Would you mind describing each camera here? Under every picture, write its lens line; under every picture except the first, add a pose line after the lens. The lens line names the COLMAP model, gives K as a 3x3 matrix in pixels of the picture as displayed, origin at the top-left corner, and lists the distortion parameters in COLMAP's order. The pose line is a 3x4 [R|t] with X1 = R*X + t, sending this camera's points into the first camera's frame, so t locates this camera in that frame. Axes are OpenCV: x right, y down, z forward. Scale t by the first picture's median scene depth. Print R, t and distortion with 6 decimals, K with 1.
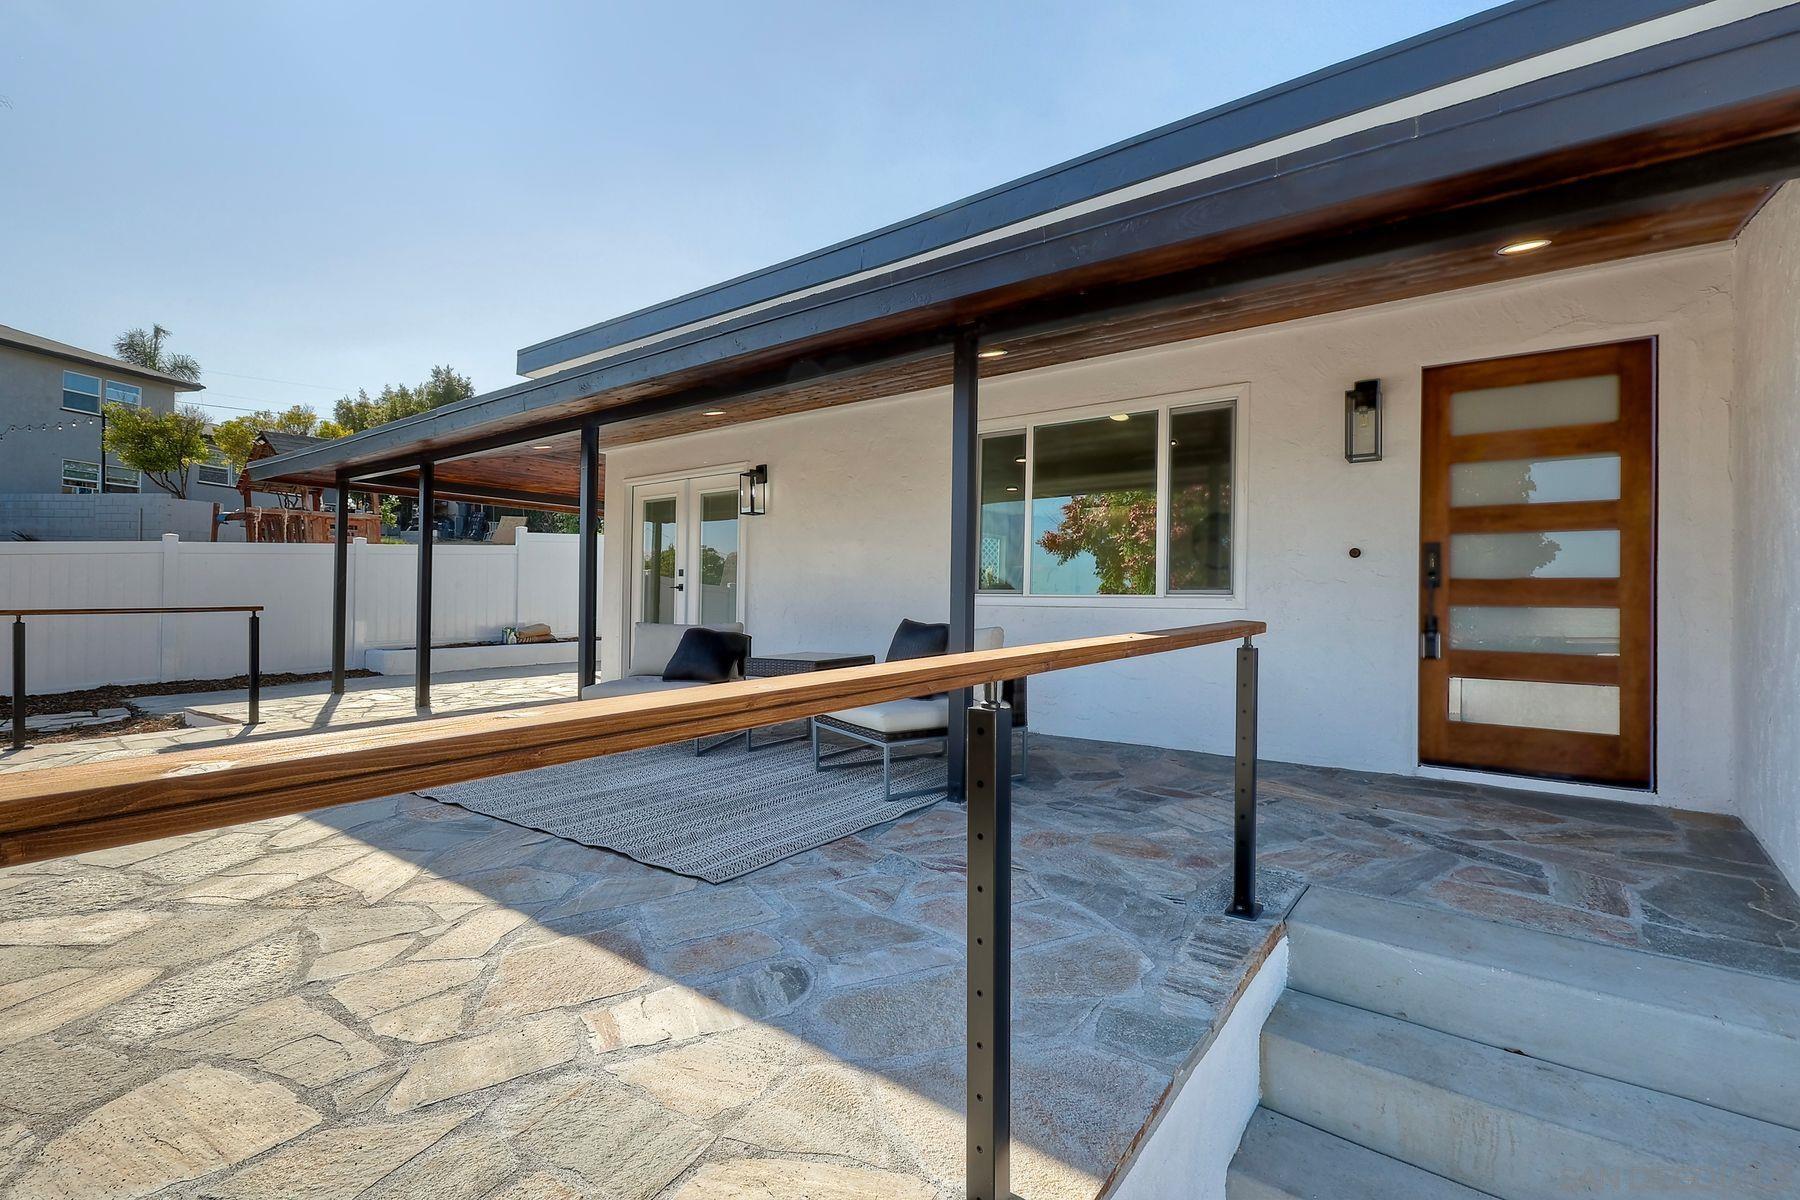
lens RADIAL K [[829.2, 0, 903.6], [0, 829.2, 597.0], [0, 0, 1]] dist [0.009751, -0.001875]
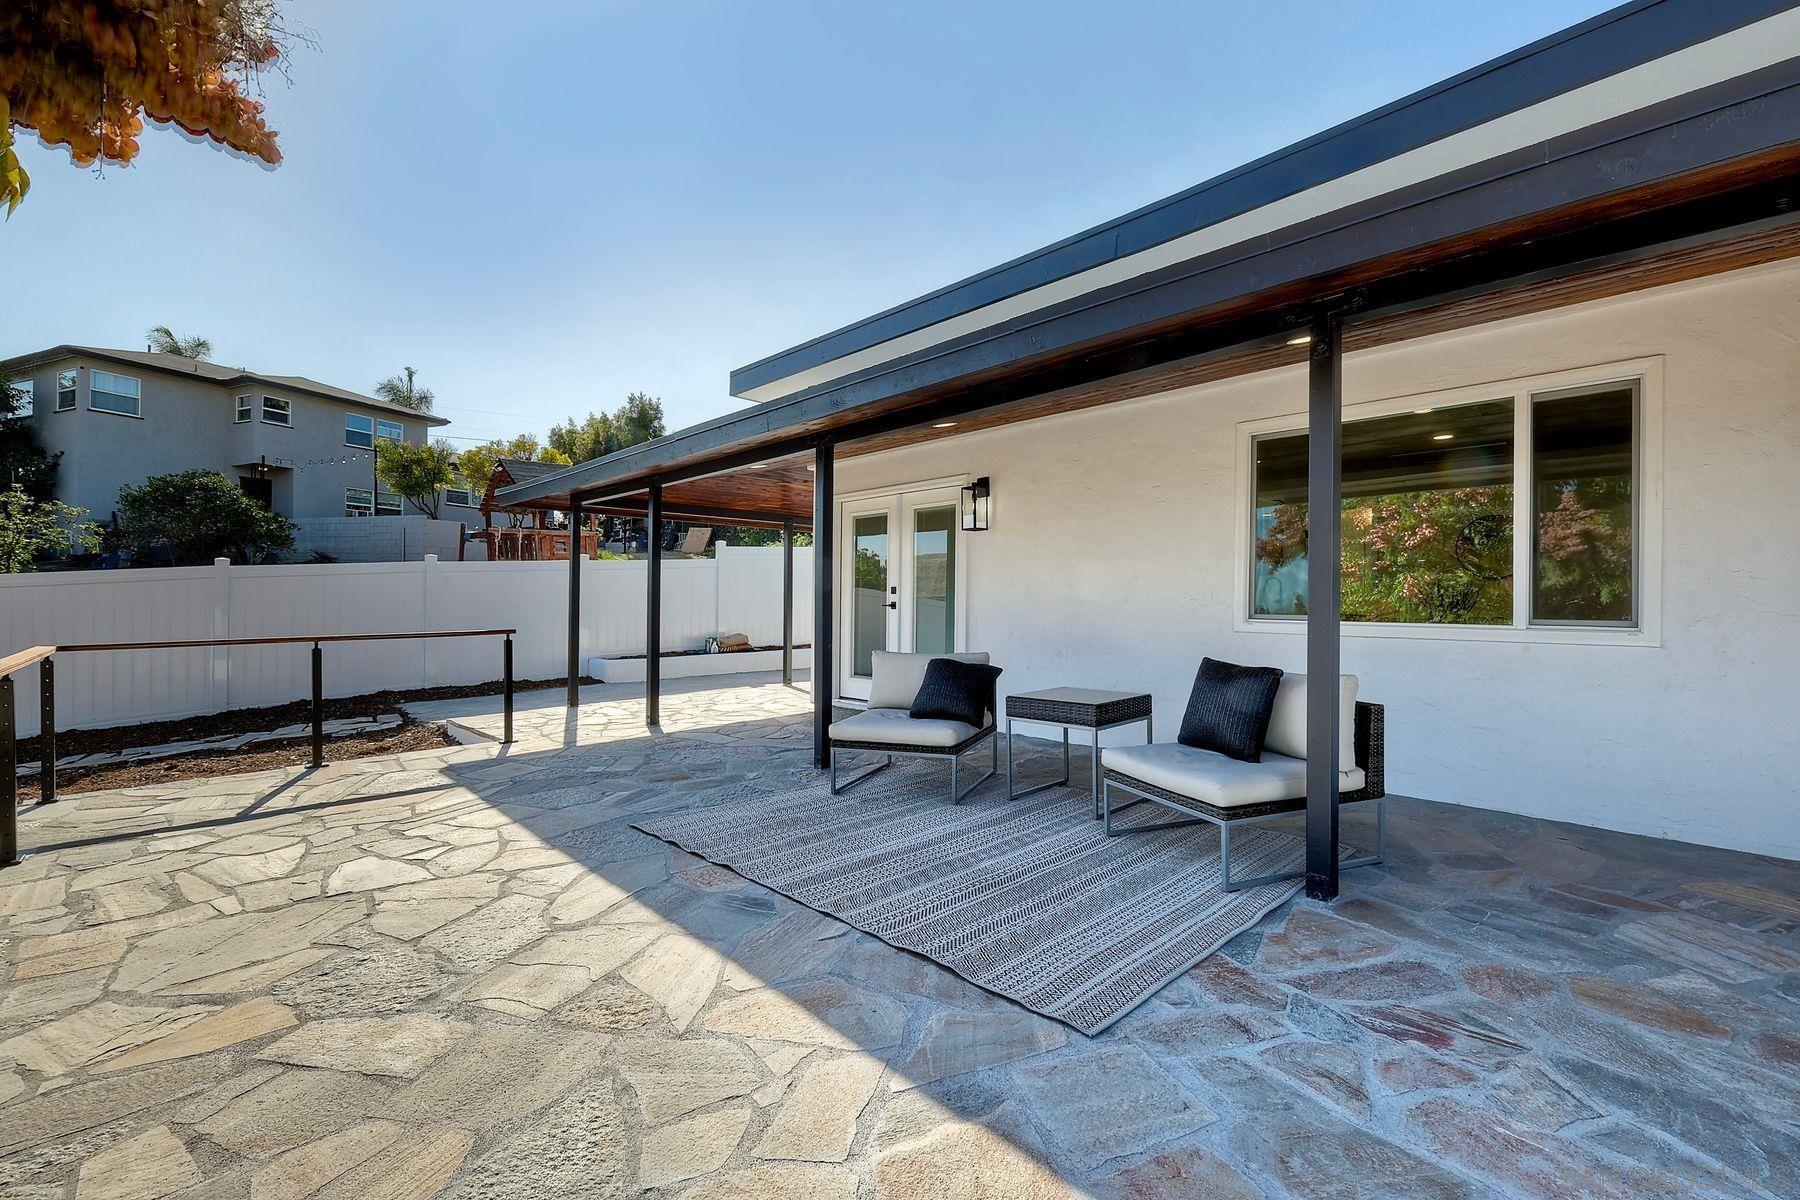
lens RADIAL K [[779.5, 0, 895.5], [0, 779.5, 595.4], [0, 0, 1]] dist [0.004334, 0.000417]
pose [[0.984805, -0.004452, -0.173609, -0.132385], [0.004940, 0.999985, 0.002377, -0.031350], [0.173595, -0.003199, 0.984812, 0.123156]]
